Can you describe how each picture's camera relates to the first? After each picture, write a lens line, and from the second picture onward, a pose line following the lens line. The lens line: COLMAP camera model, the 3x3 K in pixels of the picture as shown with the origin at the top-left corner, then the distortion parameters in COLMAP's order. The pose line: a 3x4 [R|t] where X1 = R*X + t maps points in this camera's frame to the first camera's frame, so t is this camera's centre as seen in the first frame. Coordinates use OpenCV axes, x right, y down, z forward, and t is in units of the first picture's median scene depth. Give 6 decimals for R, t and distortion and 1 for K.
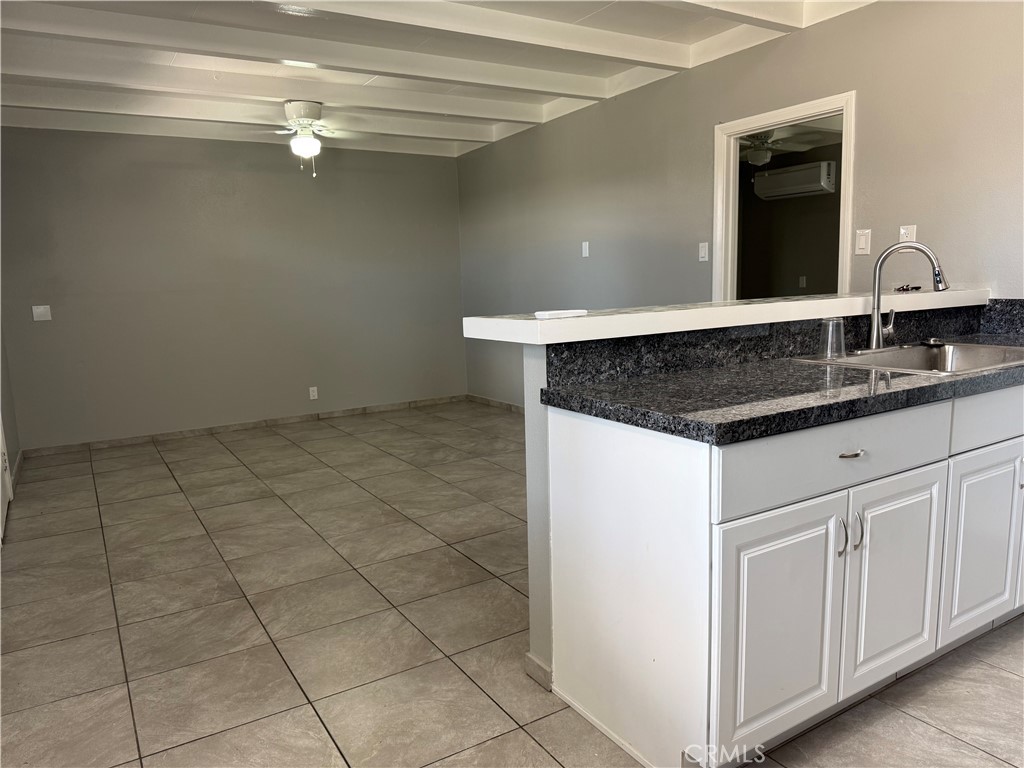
lens RADIAL K [[722.7, 0, 513.8], [0, 722.7, 382.0], [0, 0, 1]] dist [0.043245, -0.056877]
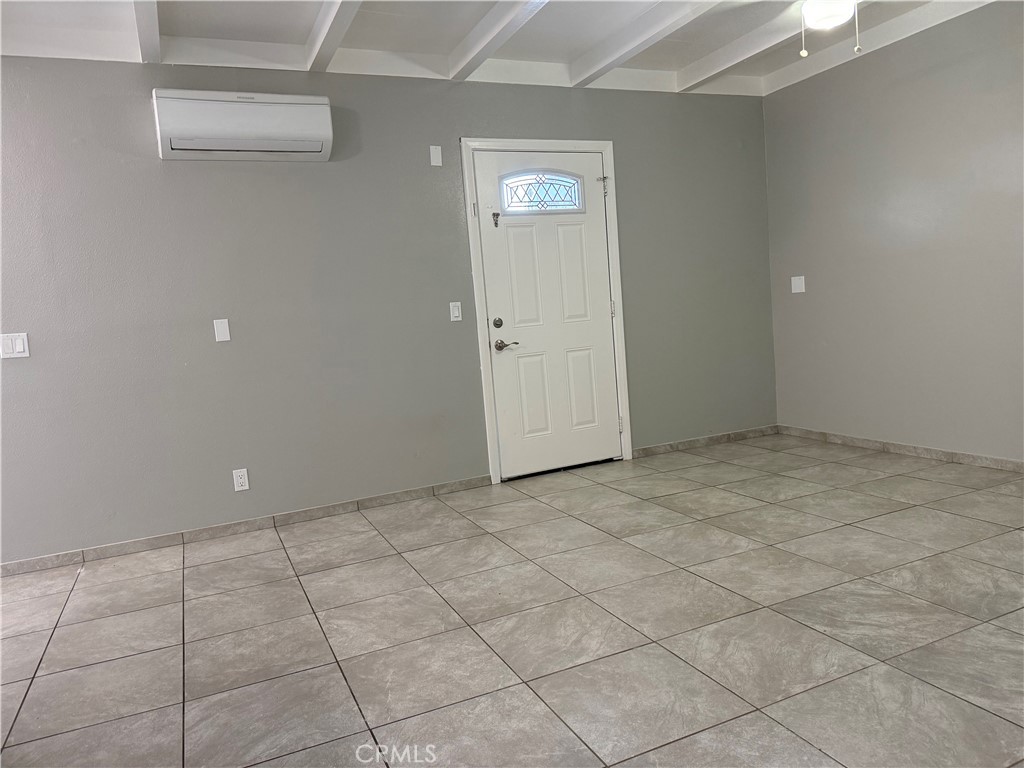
lens RADIAL K [[722.7, 0, 517.0], [0, 722.7, 378.8], [0, 0, 1]] dist [0.043245, -0.056877]
pose [[-0.119569, 0.143850, -0.982350, 0.542164], [-0.057468, 0.986786, 0.151494, -0.158350], [0.991161, 0.074567, -0.109722, 1.251669]]
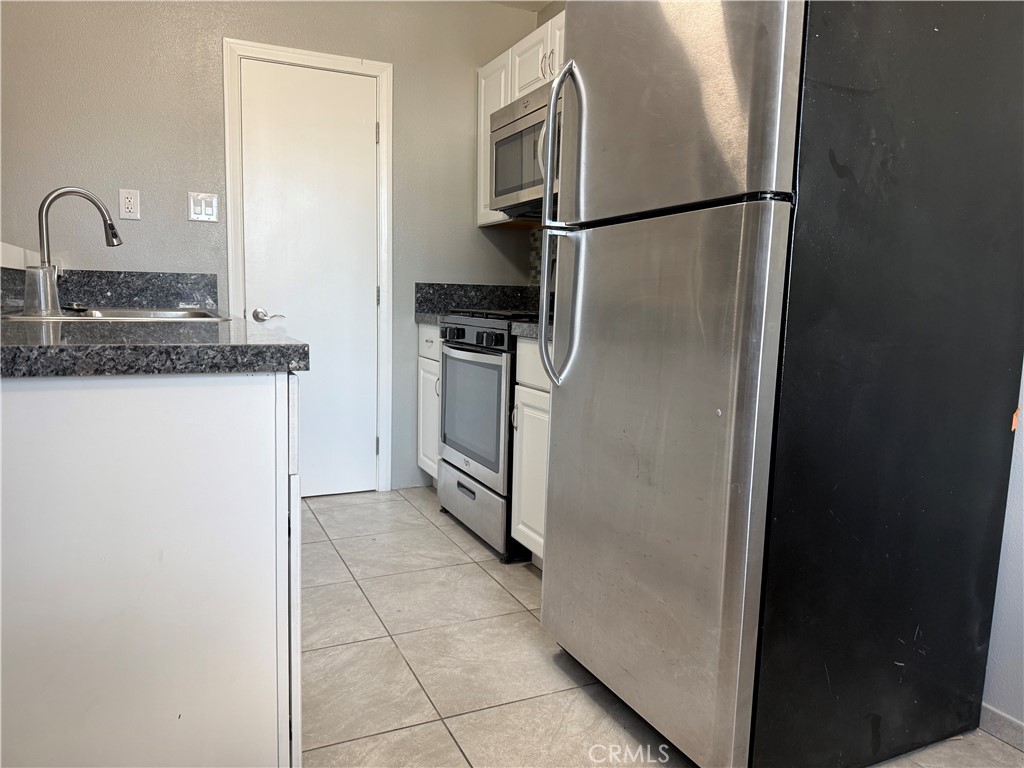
lens RADIAL K [[722.7, 0, 512.2], [0, 722.7, 393.2], [0, 0, 1]] dist [0.043245, -0.056877]
pose [[0.117815, -0.101053, 0.987881, -0.222738], [0.119574, 0.989014, 0.086909, 0.031141], [-0.985810, 0.107886, 0.128604, 0.306447]]
